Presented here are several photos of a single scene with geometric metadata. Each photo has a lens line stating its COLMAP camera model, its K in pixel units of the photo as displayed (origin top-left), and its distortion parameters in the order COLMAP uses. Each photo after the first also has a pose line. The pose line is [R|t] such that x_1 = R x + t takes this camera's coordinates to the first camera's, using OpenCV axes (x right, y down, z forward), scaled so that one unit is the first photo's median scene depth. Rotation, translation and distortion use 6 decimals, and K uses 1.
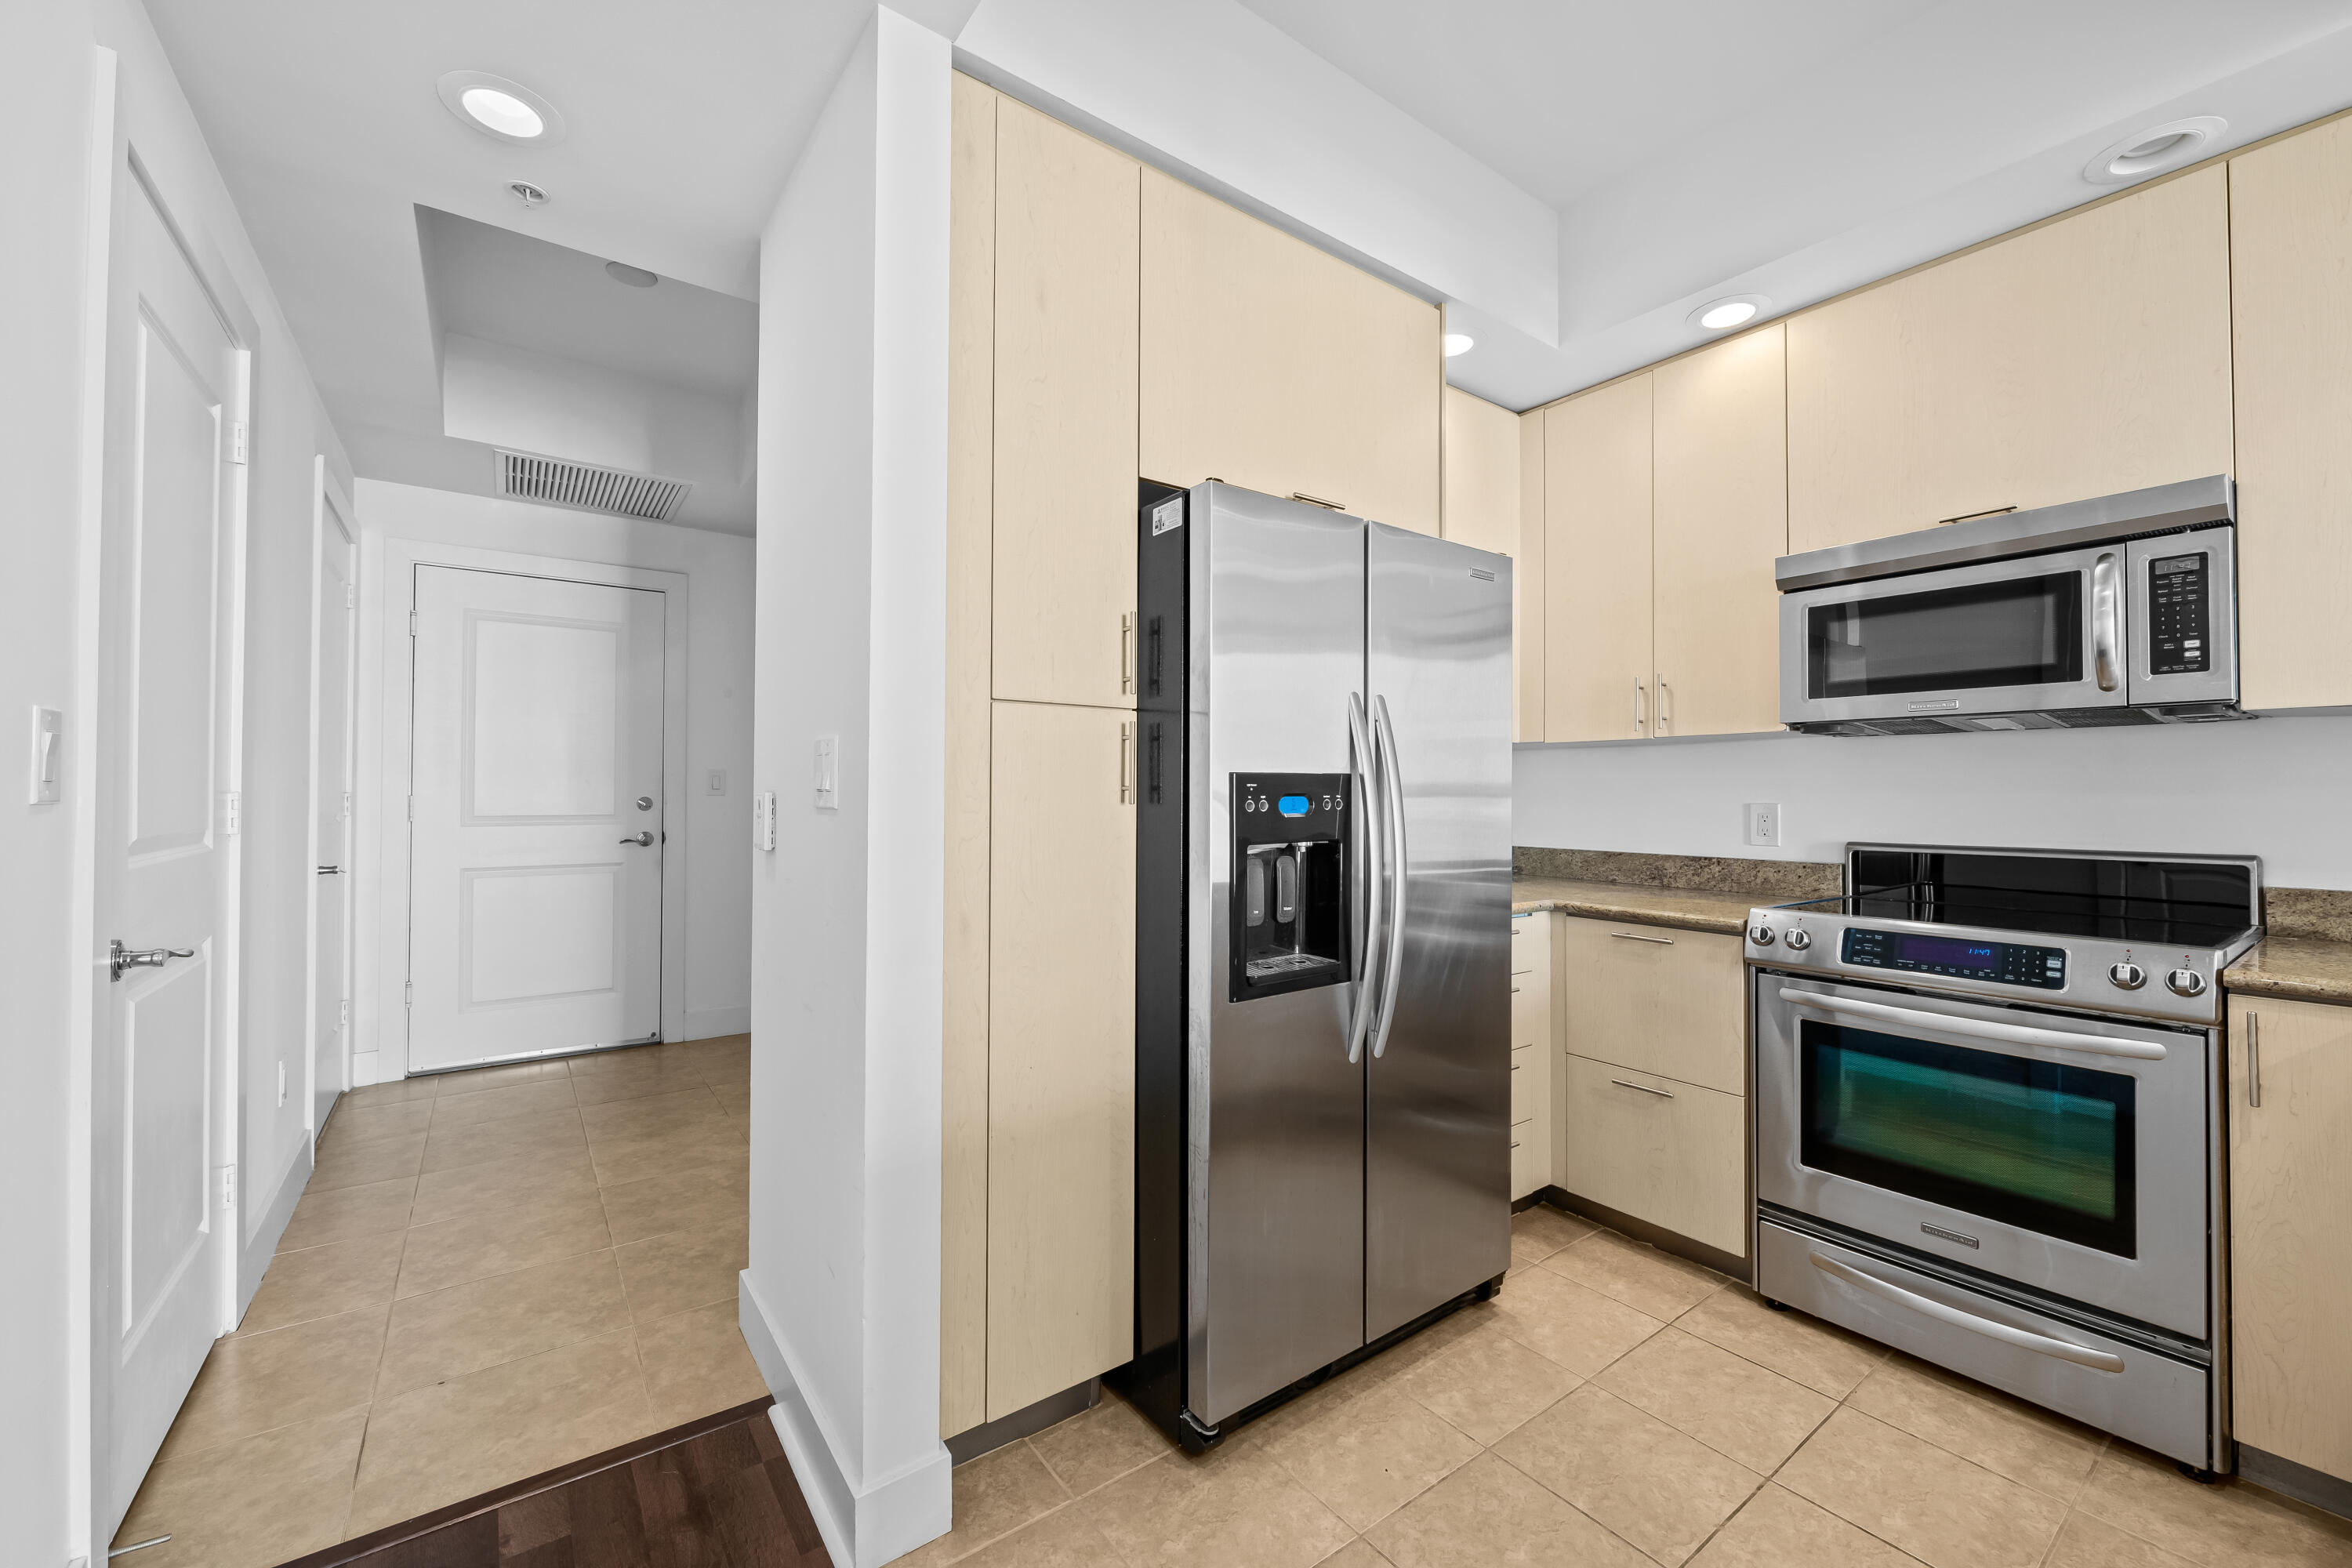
lens RADIAL K [[930.4, 0, 1186.5], [0, 930.4, 782.0], [0, 0, 1]] dist [-0.003722, -0.000787]
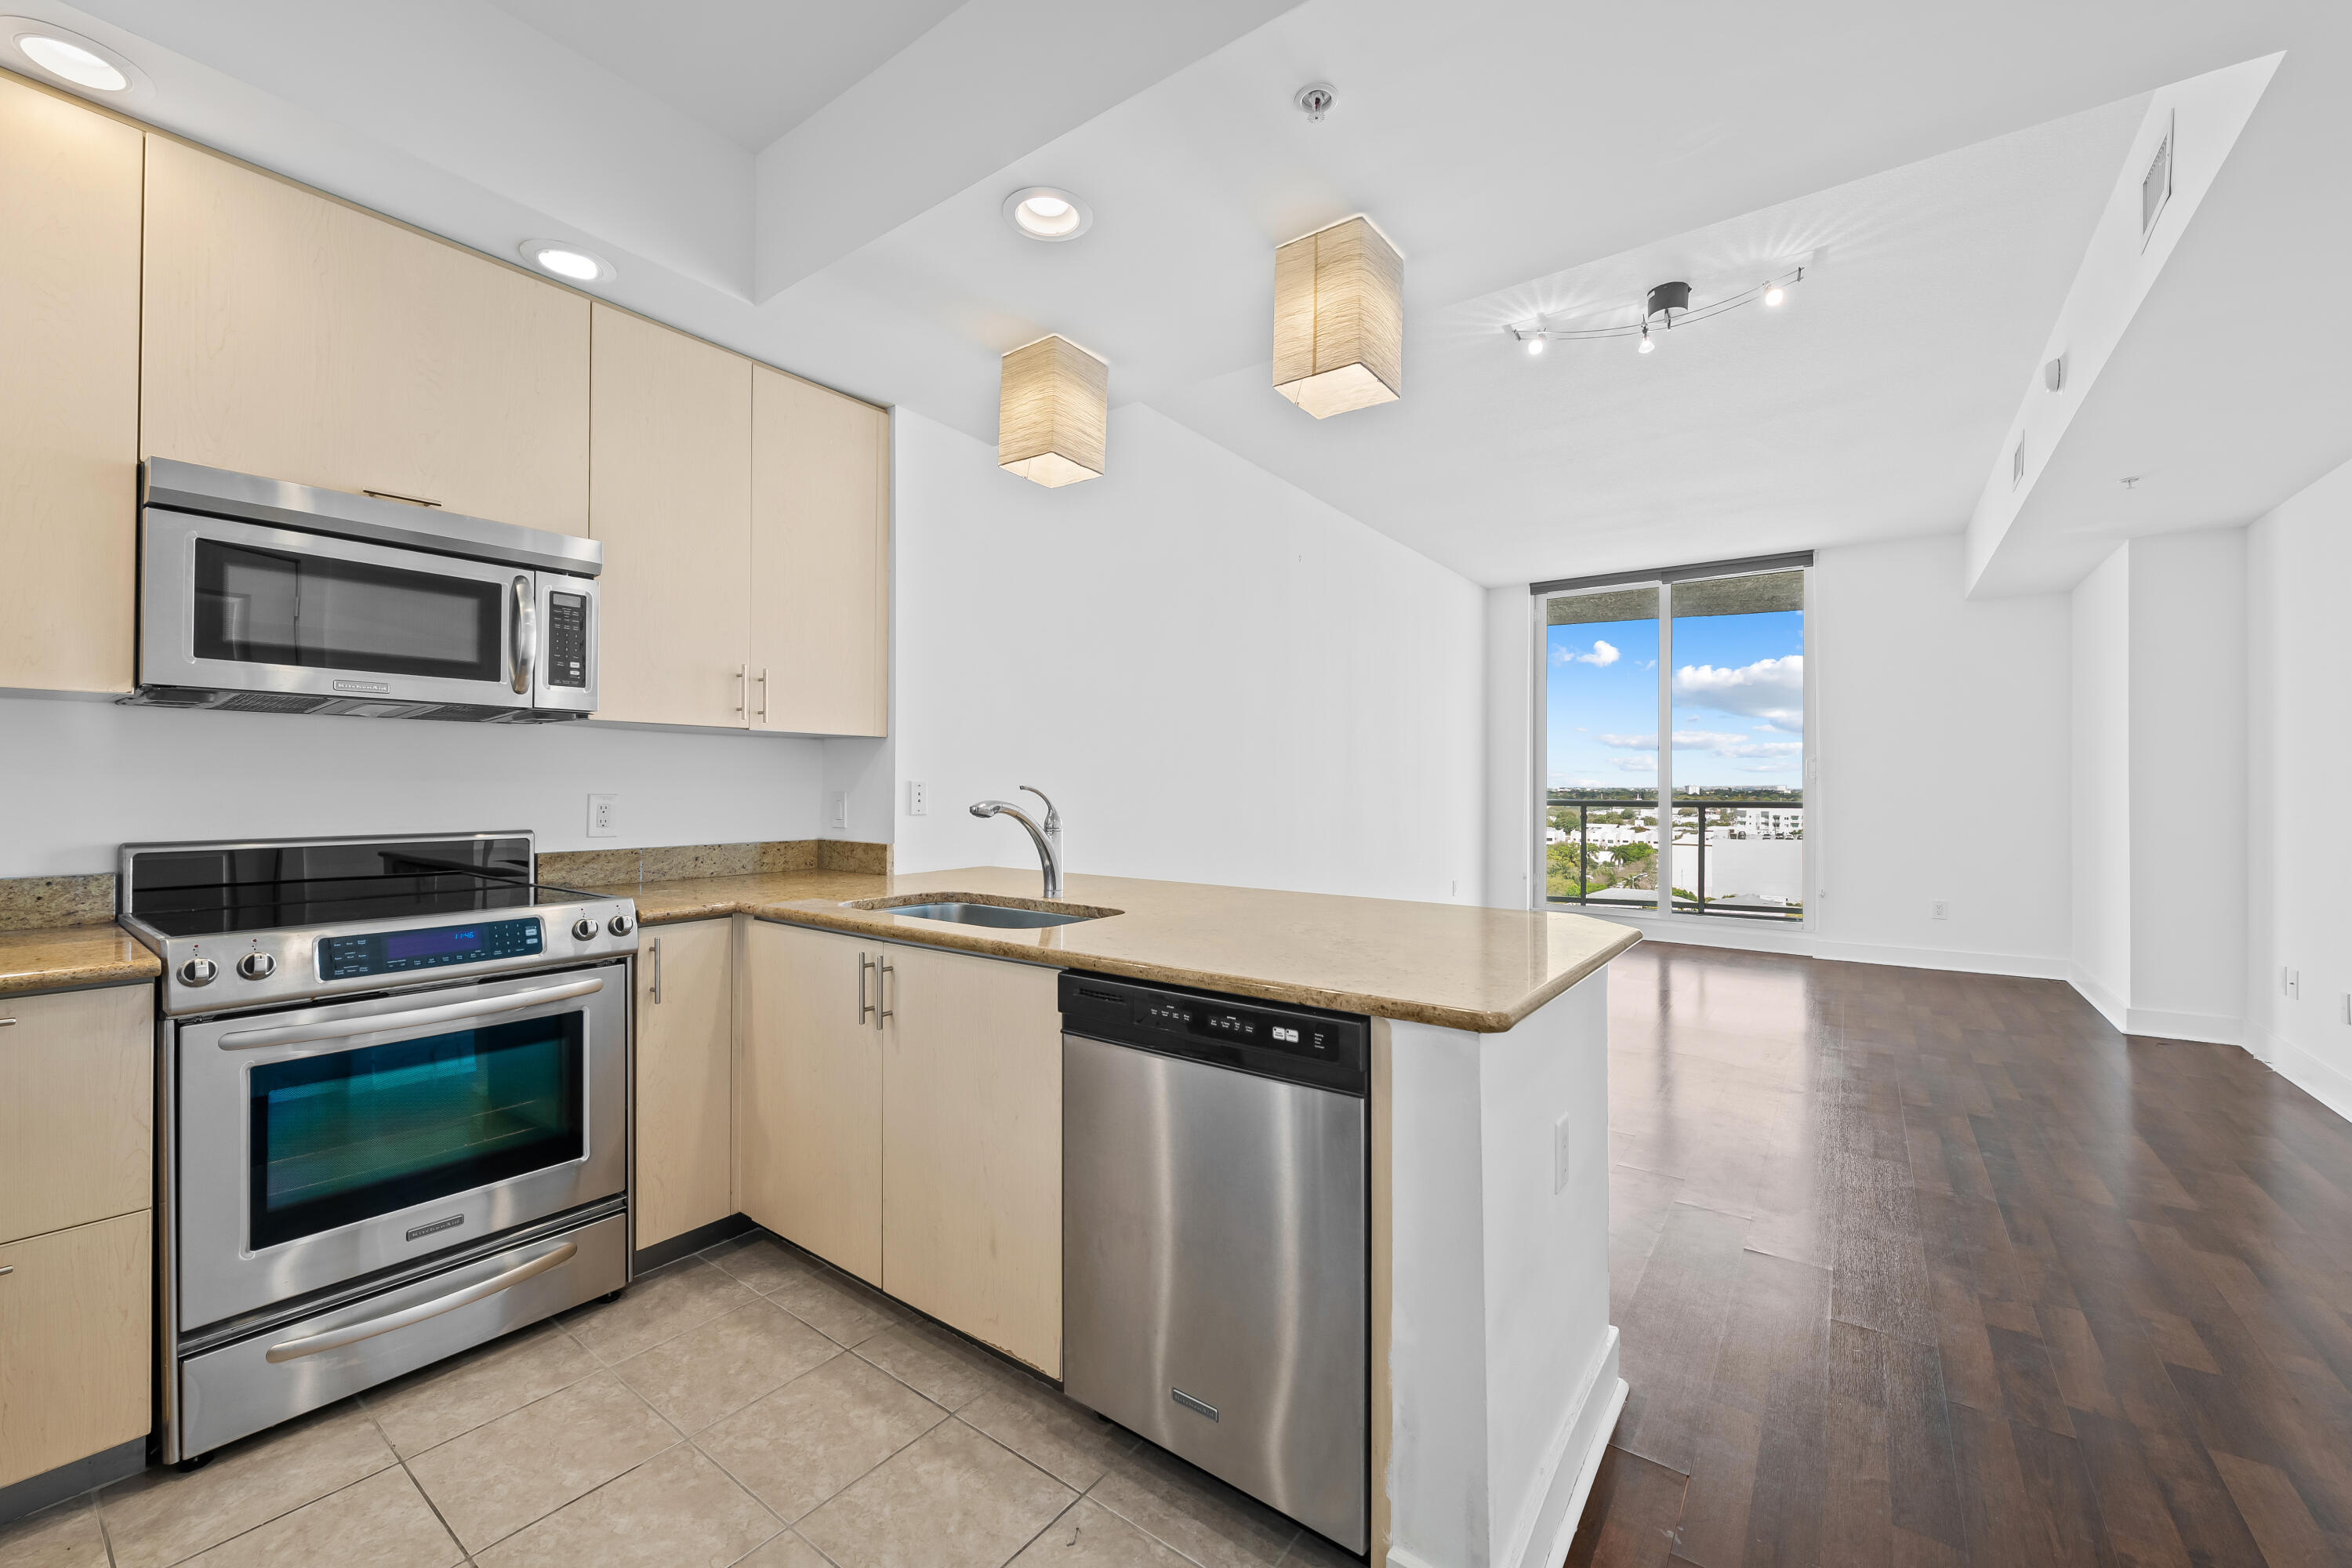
lens RADIAL K [[930.4, 0, 1173.5], [0, 930.4, 780.5], [0, 0, 1]] dist [-0.003722, -0.000787]
pose [[-0.291747, 0.001134, 0.956495, -0.373132], [-0.017948, 0.999817, -0.006660, 0.003835], [-0.956327, -0.019110, -0.291673, 0.568552]]
